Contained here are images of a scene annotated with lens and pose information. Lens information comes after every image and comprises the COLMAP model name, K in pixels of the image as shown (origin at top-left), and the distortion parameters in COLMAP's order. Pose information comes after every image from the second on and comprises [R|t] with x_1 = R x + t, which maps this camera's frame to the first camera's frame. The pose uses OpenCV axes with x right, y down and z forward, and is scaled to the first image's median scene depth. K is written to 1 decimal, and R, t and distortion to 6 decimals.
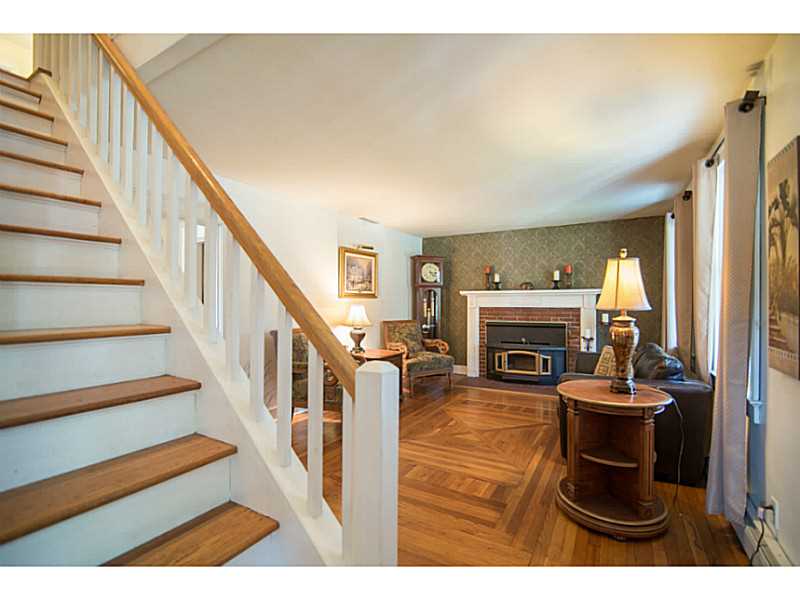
lens RADIAL K [[383.3, 0, 397.9], [0, 383.3, 305.9], [0, 0, 1]] dist [-0.018394, 0.002407]
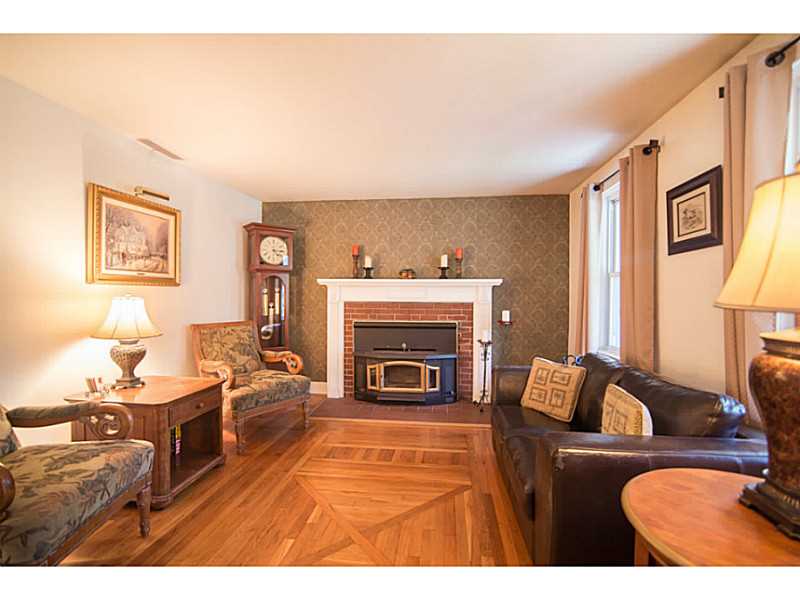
lens RADIAL K [[383.3, 0, 401.0], [0, 383.3, 302.7], [0, 0, 1]] dist [-0.018394, 0.002407]
pose [[0.919937, 0.001294, 0.392065, 0.030114], [-0.004605, 0.999961, 0.007504, -0.000512], [-0.392040, -0.008708, 0.919907, 0.326062]]
